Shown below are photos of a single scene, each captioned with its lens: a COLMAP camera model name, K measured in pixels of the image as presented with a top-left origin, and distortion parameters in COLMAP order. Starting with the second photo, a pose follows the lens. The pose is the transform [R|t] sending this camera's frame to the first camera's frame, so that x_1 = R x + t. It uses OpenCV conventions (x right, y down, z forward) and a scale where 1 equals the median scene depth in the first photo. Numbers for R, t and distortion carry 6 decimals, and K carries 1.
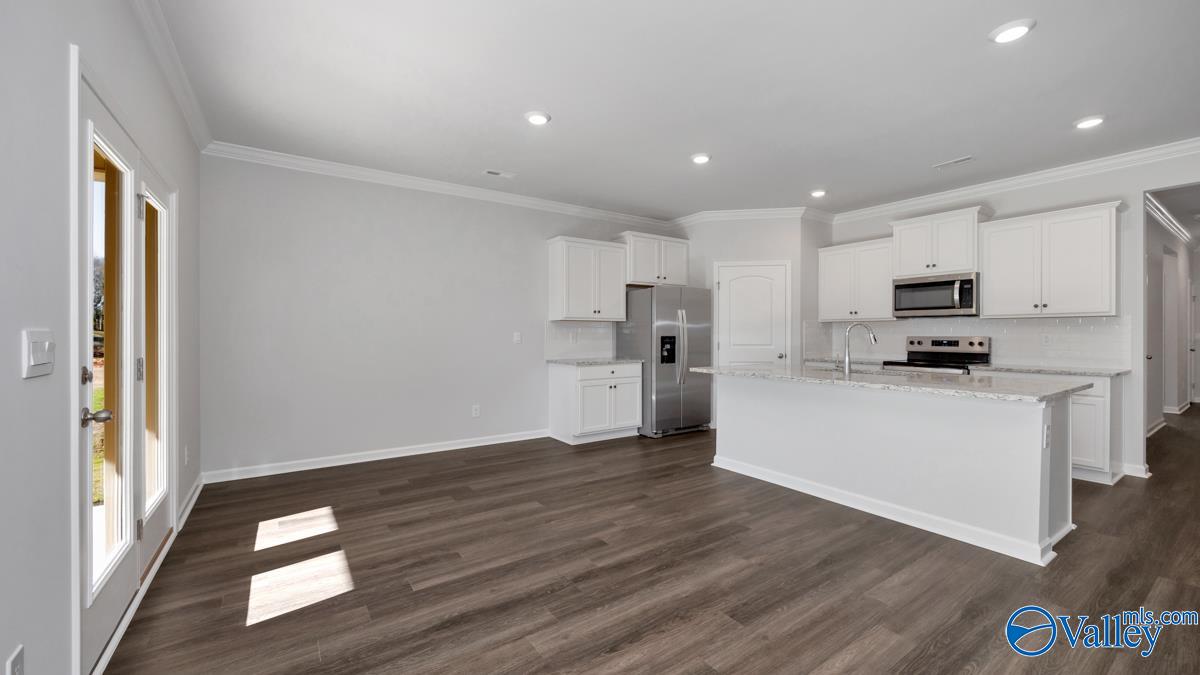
lens RADIAL K [[468.4, 0, 600.0], [0, 468.4, 337.5], [0, 0, 1]] dist [-0.002175, -0.000159]
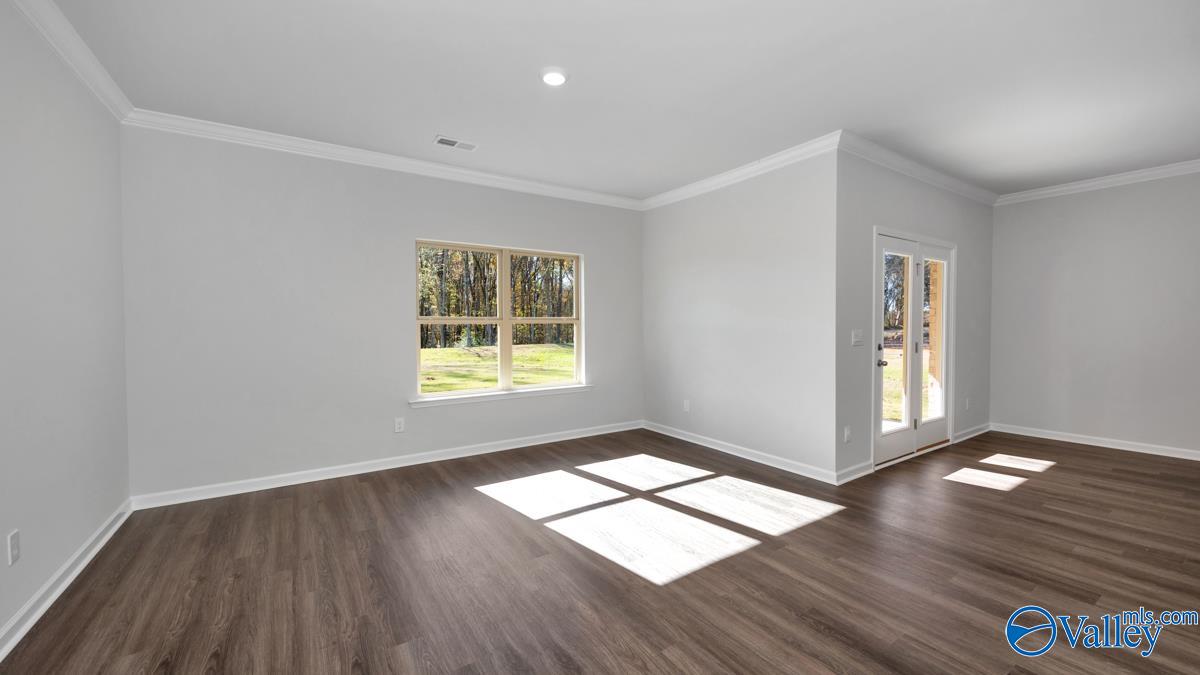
lens RADIAL K [[468.4, 0, 600.0], [0, 468.4, 337.5], [0, 0, 1]] dist [-0.002175, -0.000159]
pose [[-0.007301, 0.022797, -0.999713, 0.665430], [-0.002623, 0.999736, 0.022817, -0.012625], [0.999970, 0.002789, -0.007239, -0.239065]]
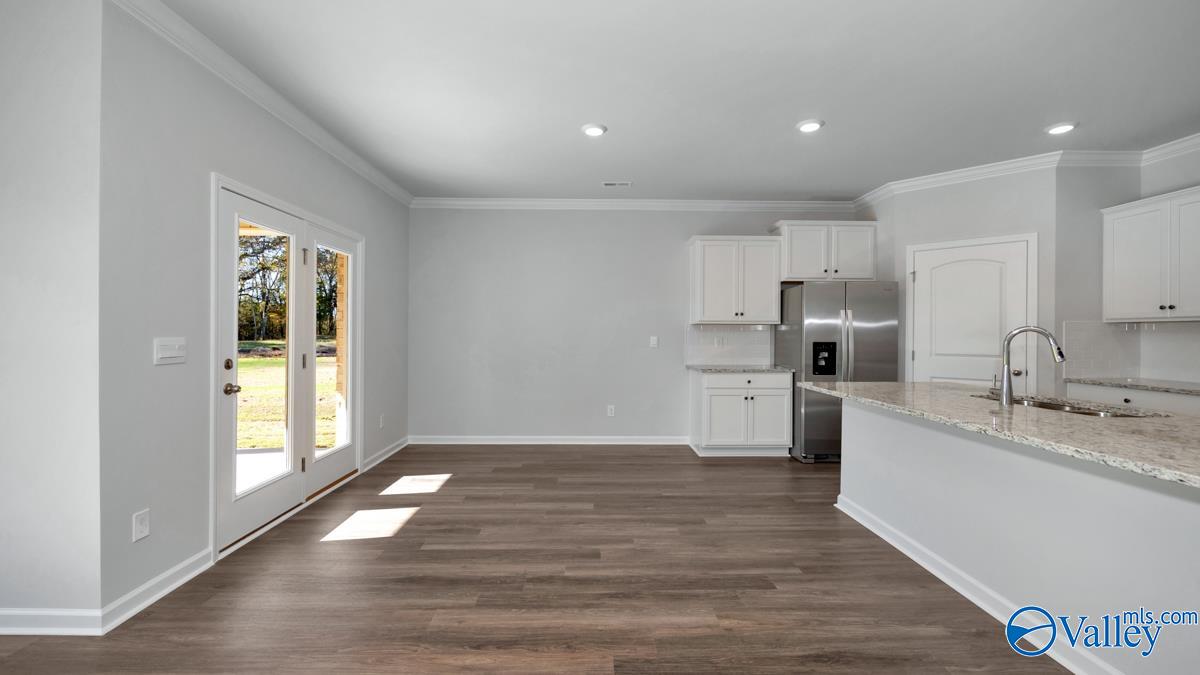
lens RADIAL K [[472.4, 0, 598.2], [0, 472.4, 334.5], [0, 0, 1]] dist [-0.002476, -0.000052]
pose [[0.836783, 0.004823, -0.547513, 0.413974], [-0.008792, 0.999951, -0.004628, -0.013494], [0.547463, 0.008687, 0.836784, 0.130874]]
